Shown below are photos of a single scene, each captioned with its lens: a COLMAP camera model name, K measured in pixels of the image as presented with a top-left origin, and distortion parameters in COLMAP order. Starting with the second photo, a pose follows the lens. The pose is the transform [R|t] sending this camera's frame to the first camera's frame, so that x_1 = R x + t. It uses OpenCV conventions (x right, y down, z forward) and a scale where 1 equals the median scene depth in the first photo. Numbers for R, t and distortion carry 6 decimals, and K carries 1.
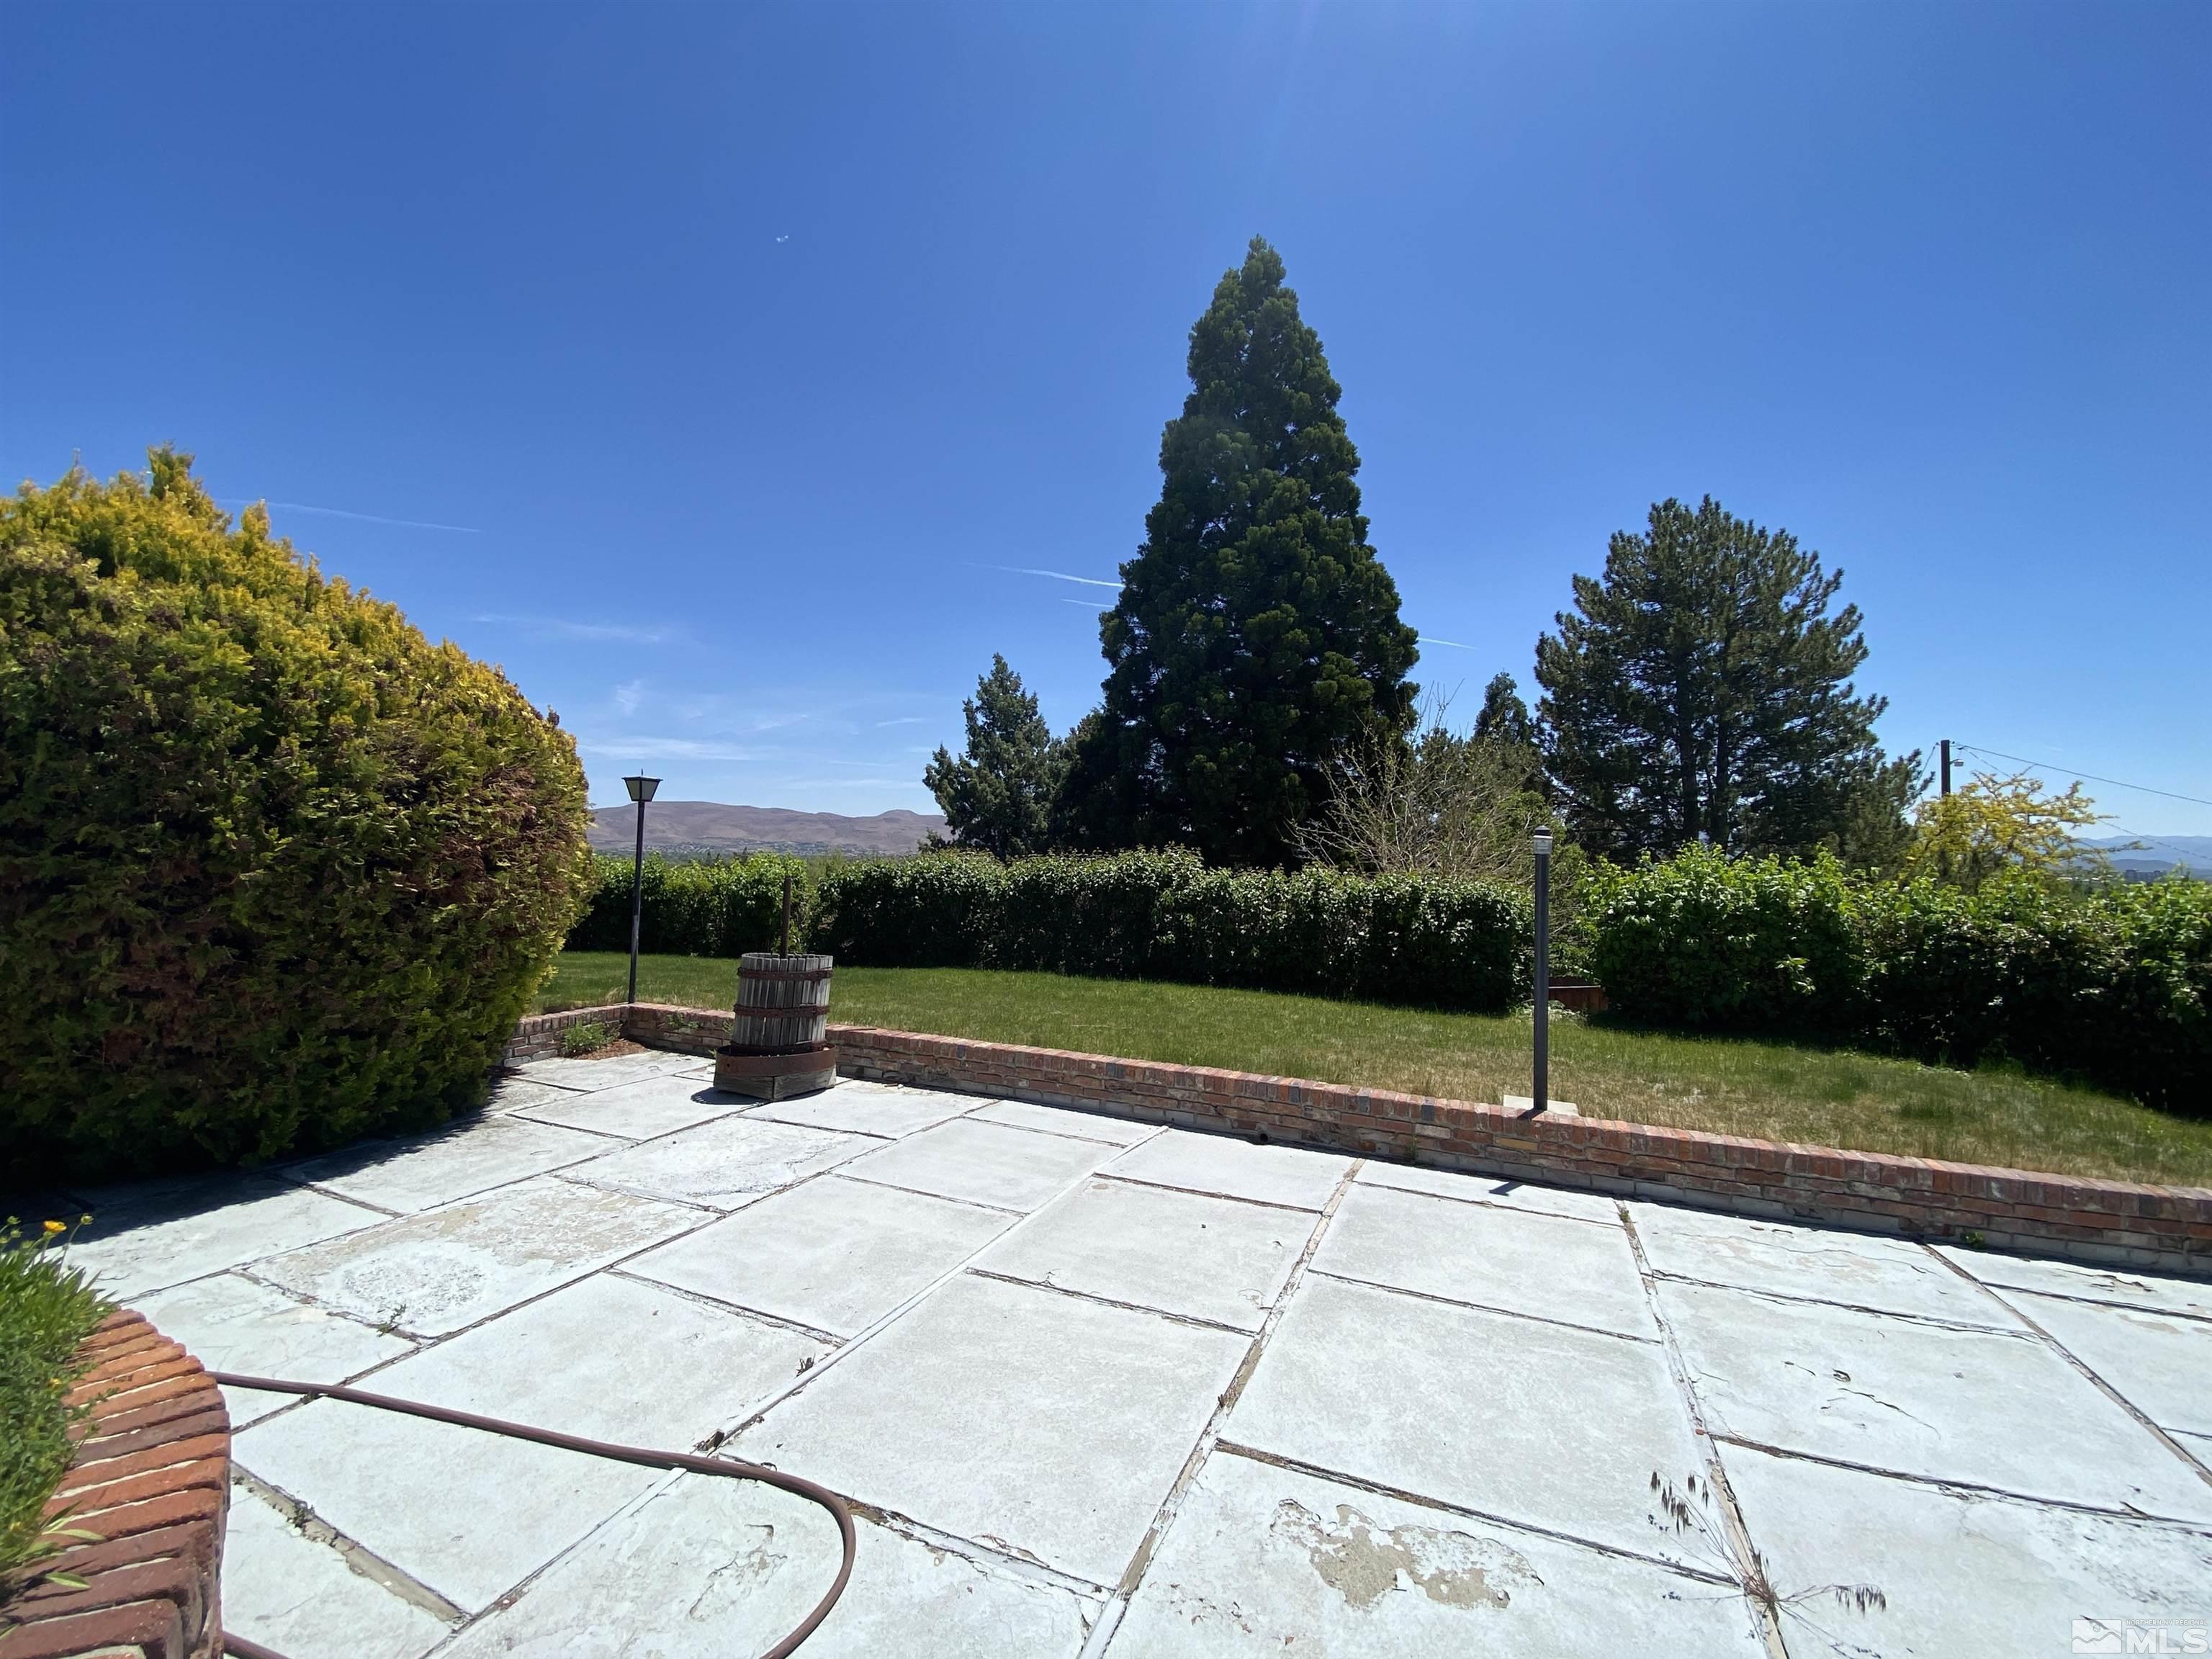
lens RADIAL K [[919.3, 0, 1110.6], [0, 919.3, 838.3], [0, 0, 1]] dist [0.068716, -0.052854]
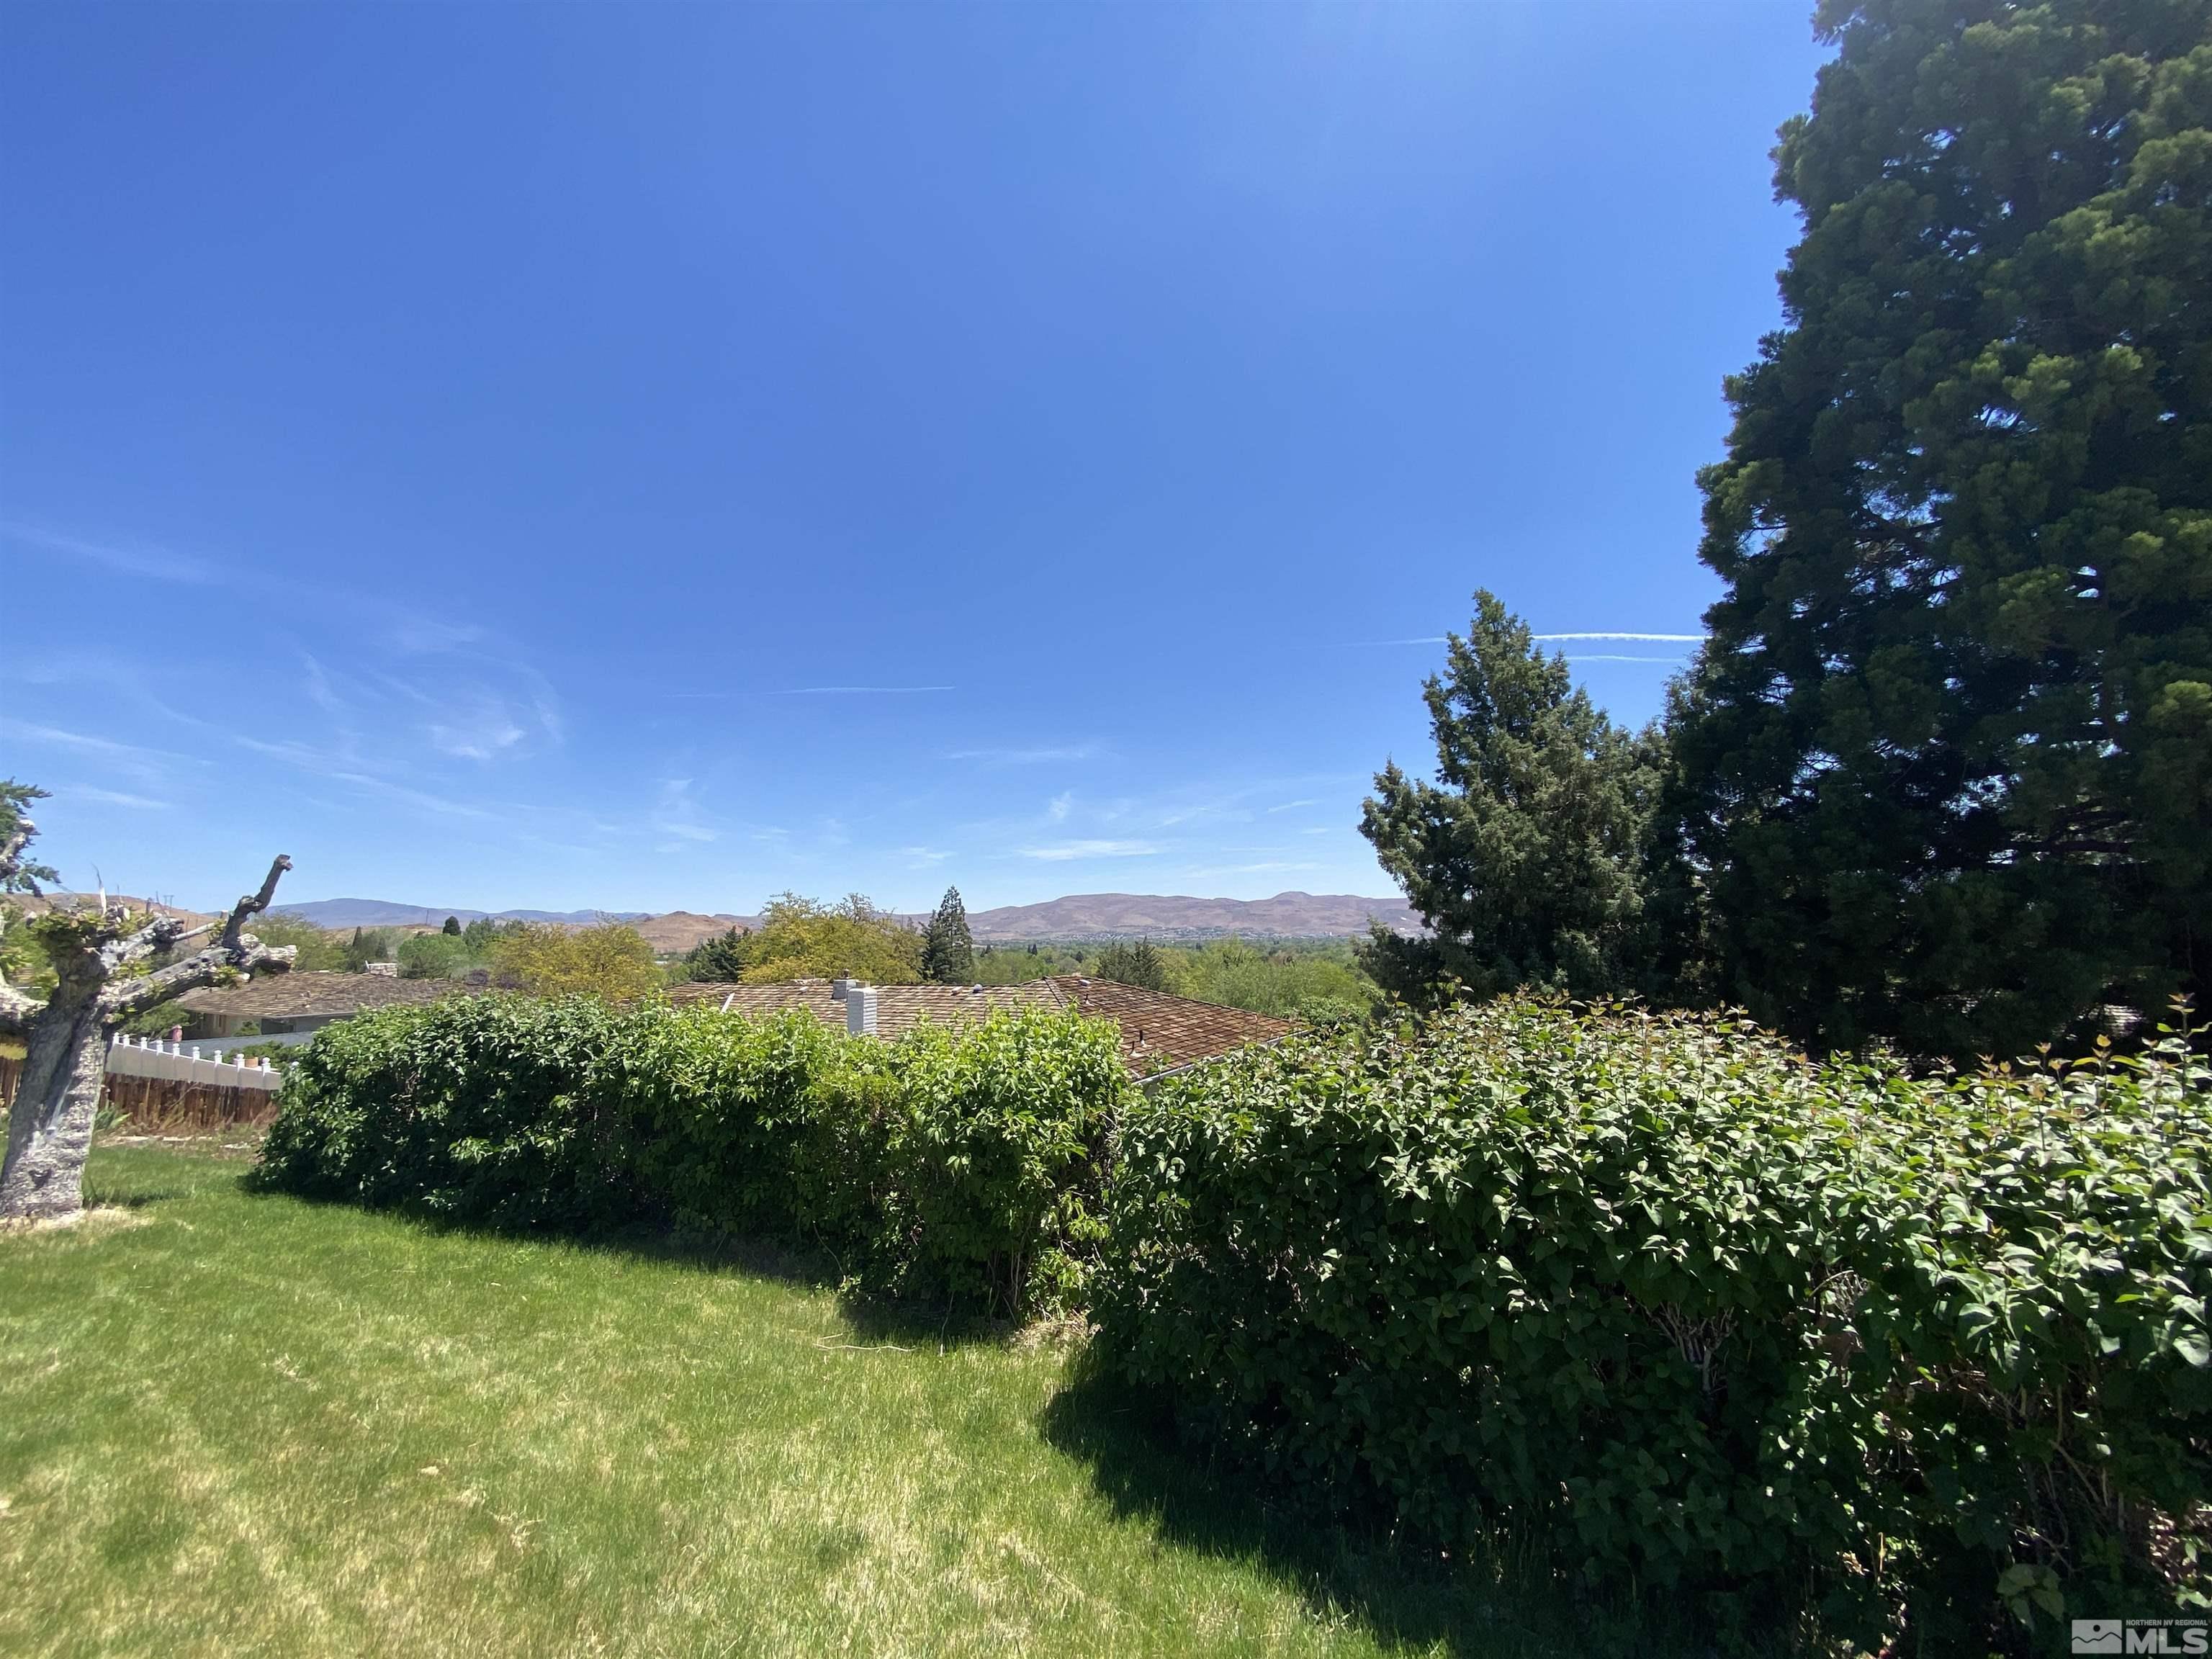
lens RADIAL K [[919.3, 0, 1110.6], [0, 919.3, 838.3], [0, 0, 1]] dist [0.068716, -0.052854]
pose [[0.912107, -0.074051, -0.403209, -0.112076], [0.038425, 0.994663, -0.095753, -0.010586], [0.408147, 0.071844, 0.910085, 0.424427]]
